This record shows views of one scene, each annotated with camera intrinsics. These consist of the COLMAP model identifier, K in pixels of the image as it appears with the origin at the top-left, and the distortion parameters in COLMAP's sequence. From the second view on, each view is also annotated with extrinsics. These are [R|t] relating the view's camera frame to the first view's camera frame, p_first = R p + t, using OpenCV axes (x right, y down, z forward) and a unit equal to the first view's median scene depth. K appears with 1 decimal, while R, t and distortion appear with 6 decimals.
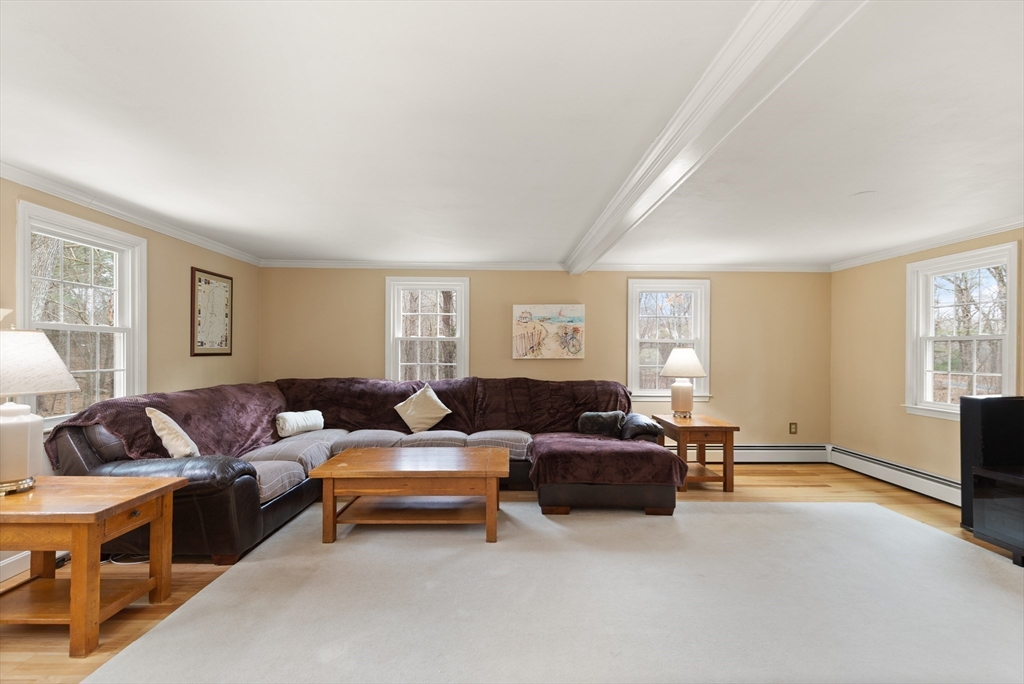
lens RADIAL K [[475.2, 0, 515.3], [0, 475.2, 342.8], [0, 0, 1]] dist [0.011034, -0.001466]
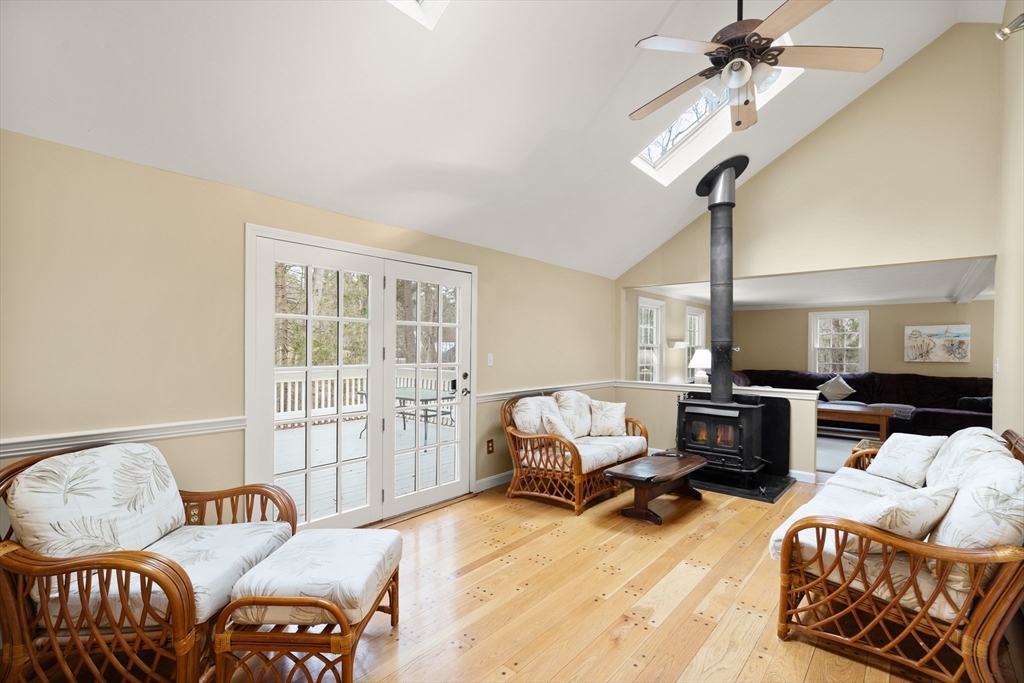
lens RADIAL K [[475.2, 0, 515.5], [0, 475.2, 349.6], [0, 0, 1]] dist [0.011034, -0.001466]
pose [[0.745094, 0.002795, -0.666954, 0.097124], [0.002800, 0.999969, 0.007318, -0.021420], [0.666954, -0.007320, 0.745063, -1.078308]]
